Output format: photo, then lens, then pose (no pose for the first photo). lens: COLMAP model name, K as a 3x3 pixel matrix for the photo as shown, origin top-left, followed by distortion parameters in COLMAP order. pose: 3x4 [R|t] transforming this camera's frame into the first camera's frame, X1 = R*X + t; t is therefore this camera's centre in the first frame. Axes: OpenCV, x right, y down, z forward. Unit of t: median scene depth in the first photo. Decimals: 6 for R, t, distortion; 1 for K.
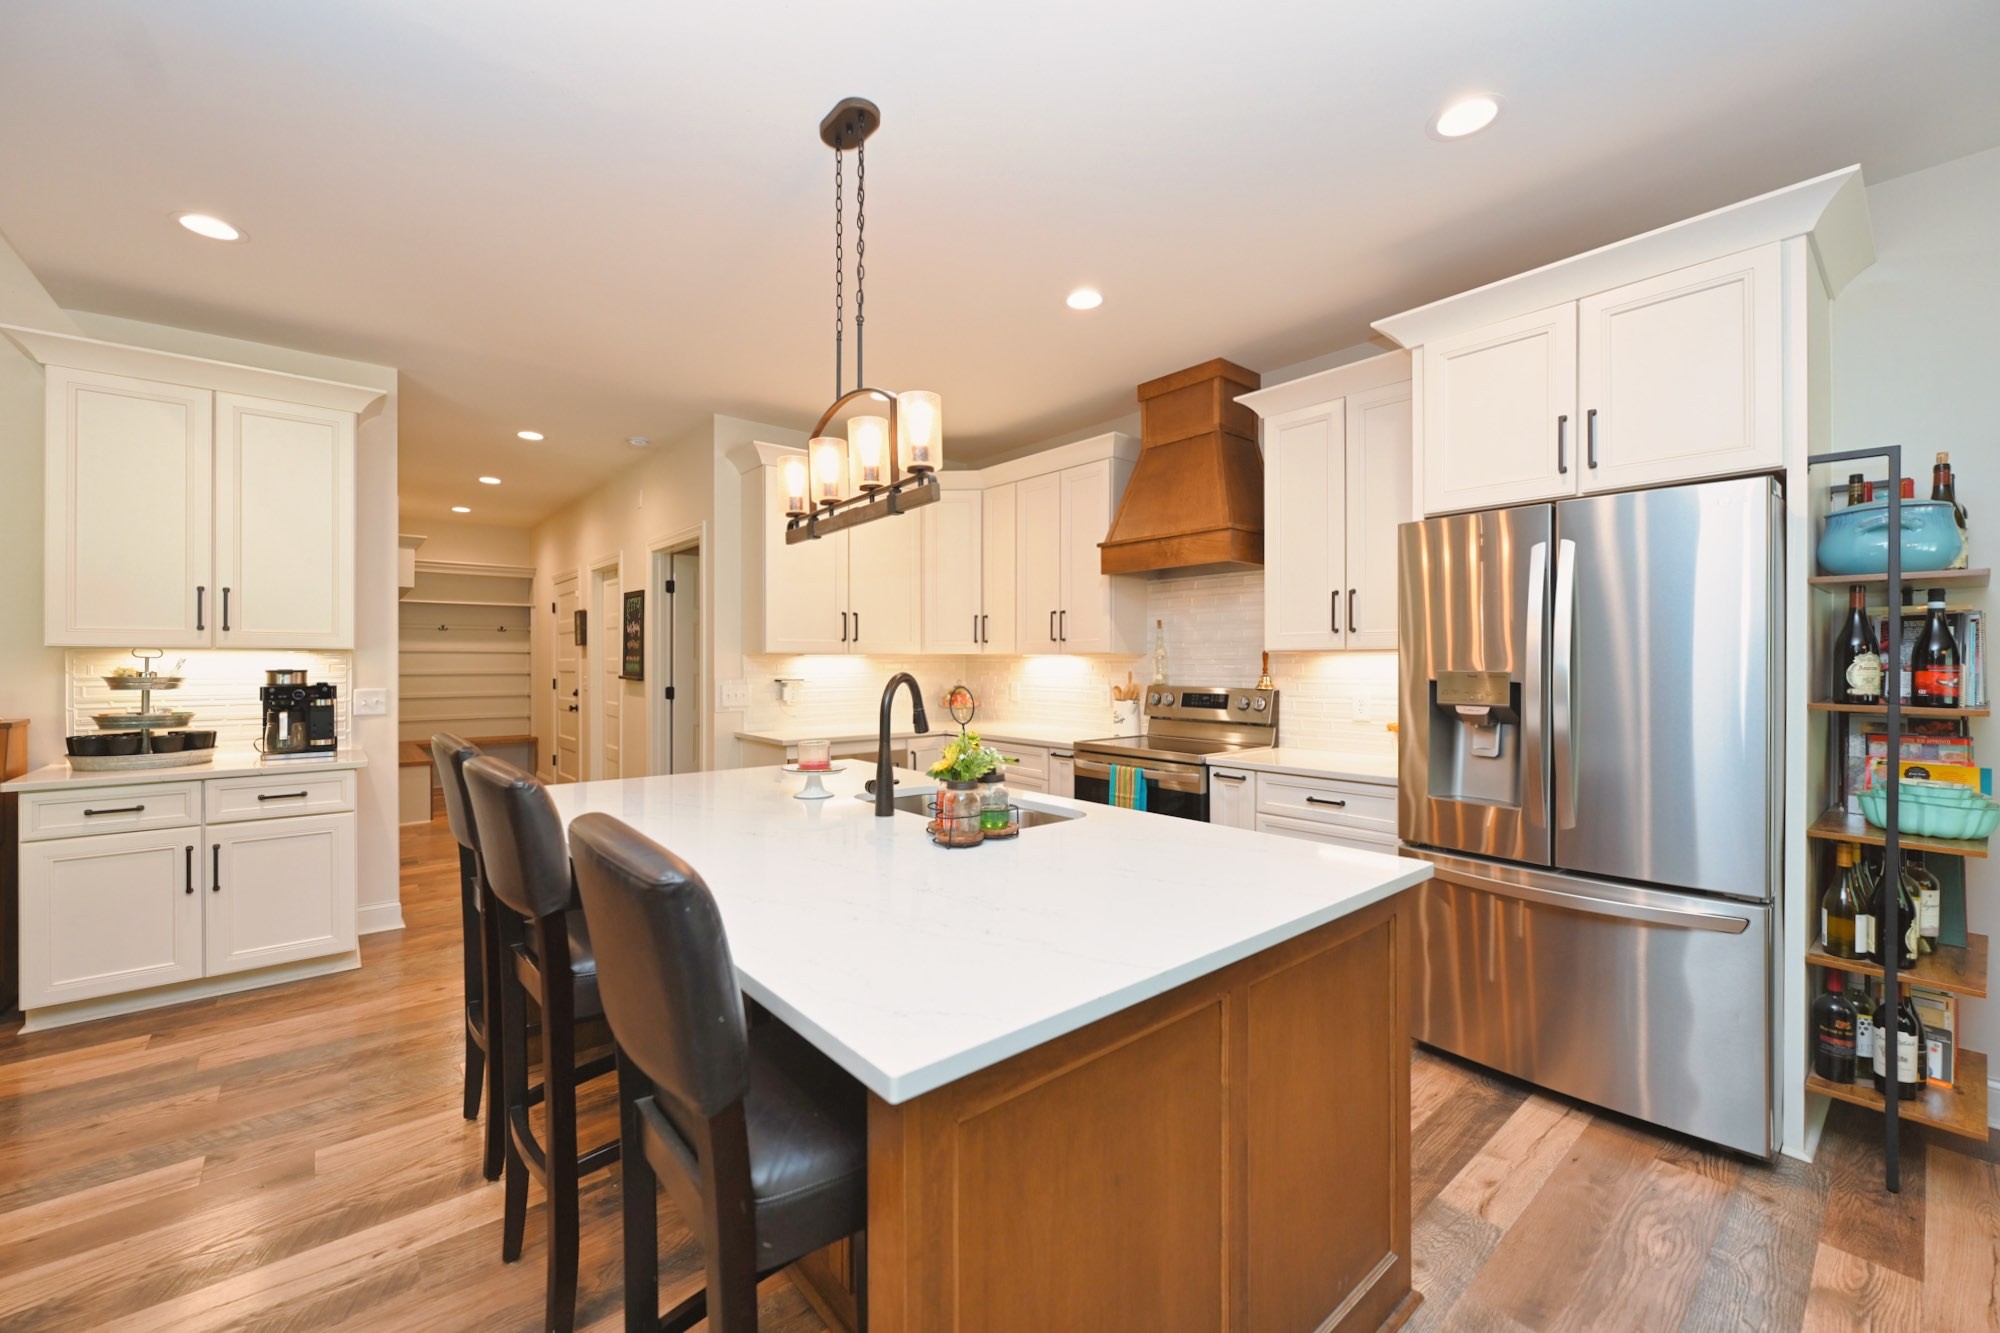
lens RADIAL K [[798.9, 0, 996.9], [0, 798.9, 663.5], [0, 0, 1]] dist [-0.001543, 0.000452]
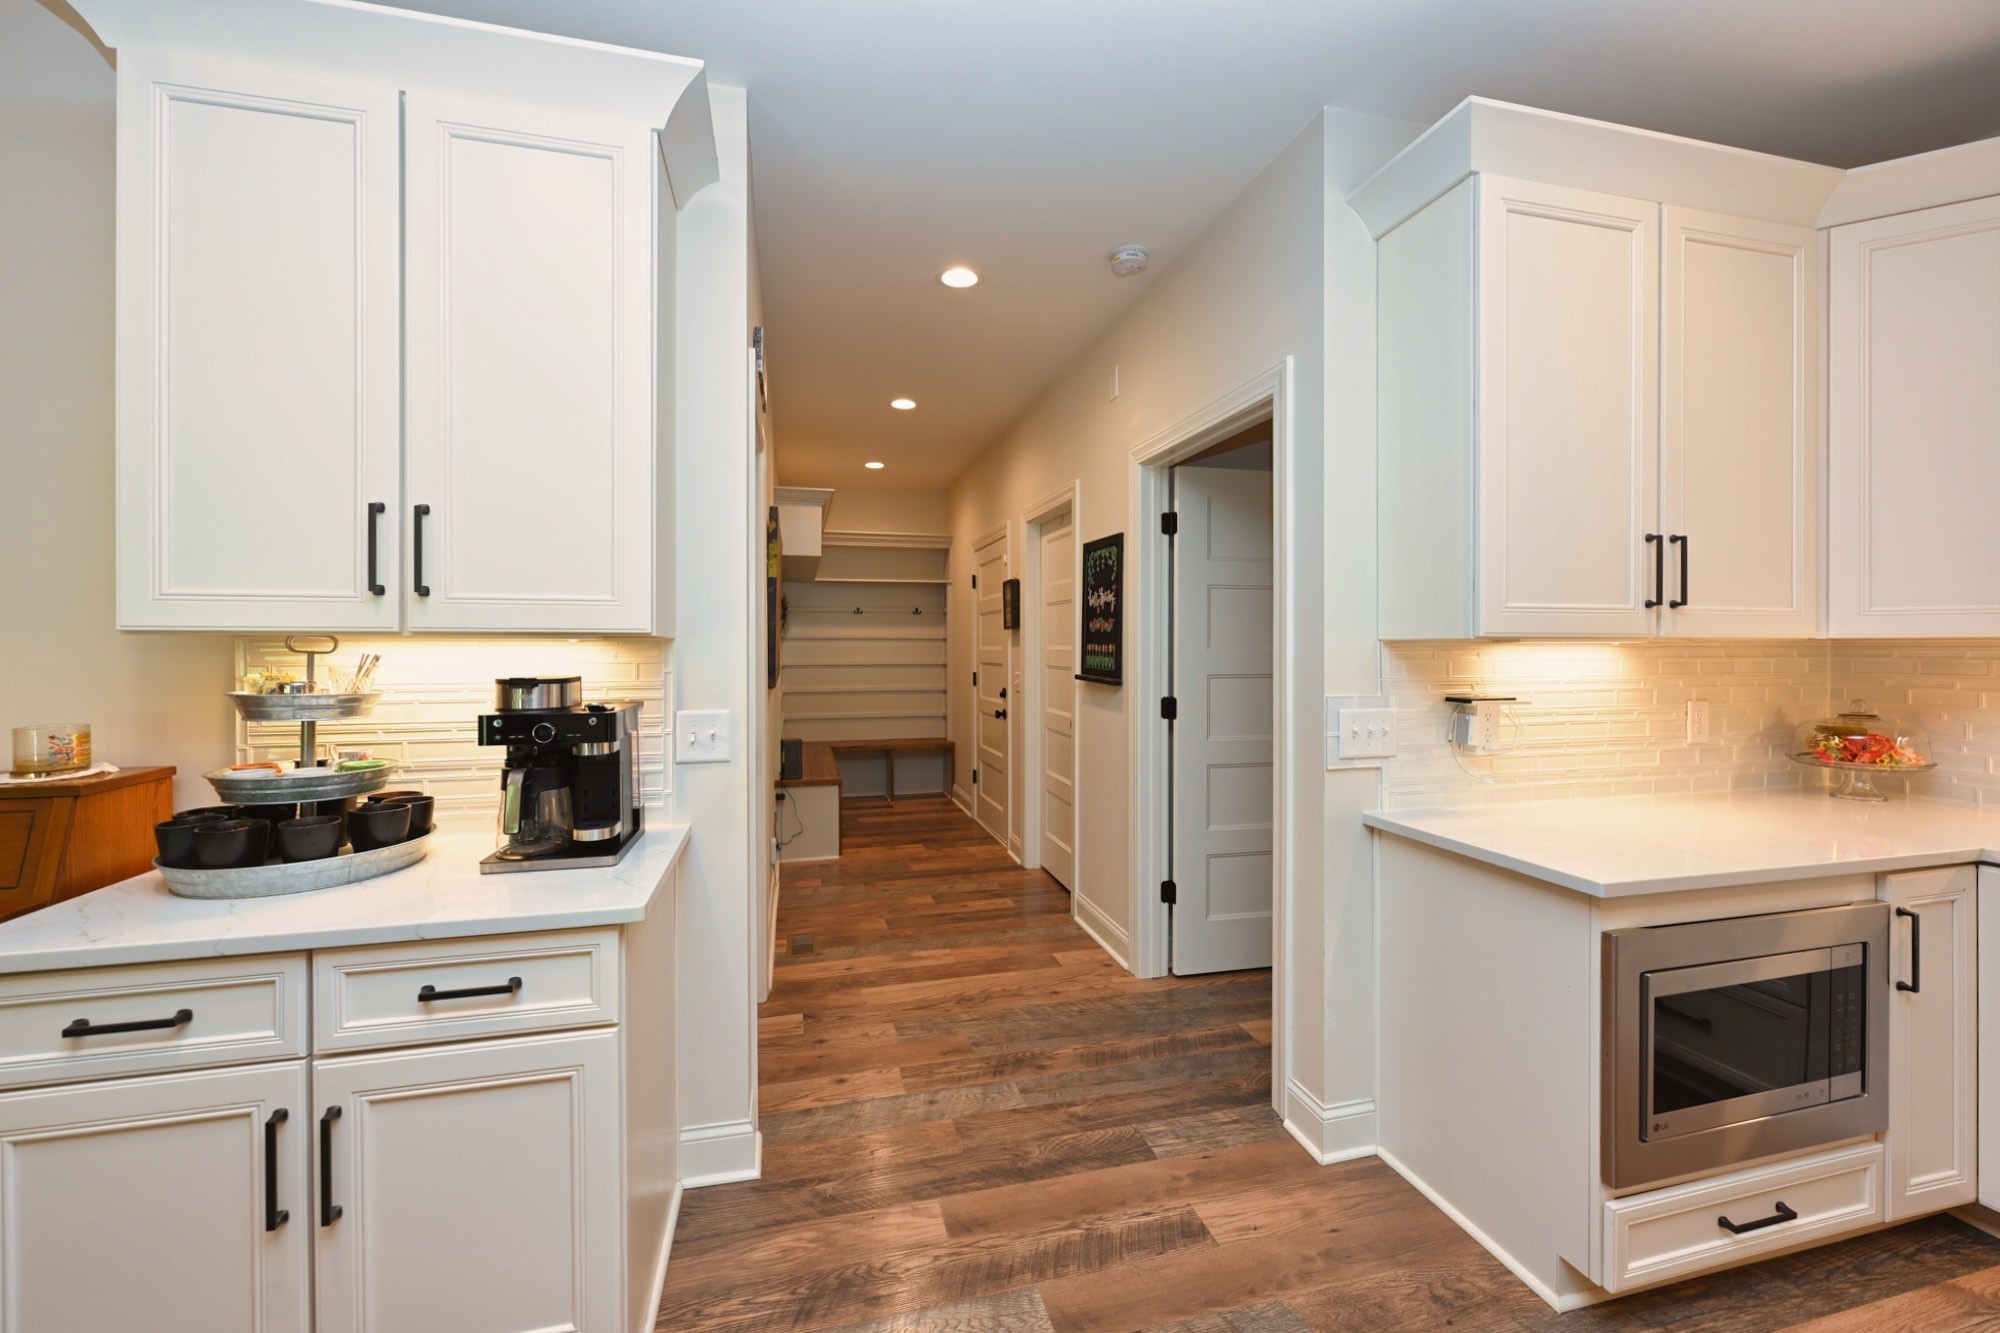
lens RADIAL K [[798.9, 0, 1001.7], [0, 798.9, 648.3], [0, 0, 1]] dist [-0.001543, 0.000452]
pose [[0.901509, 0.000444, -0.432761, -0.424414], [-0.000165, 1.000000, 0.000683, -0.010201], [0.432761, -0.000544, 0.901508, 0.677874]]
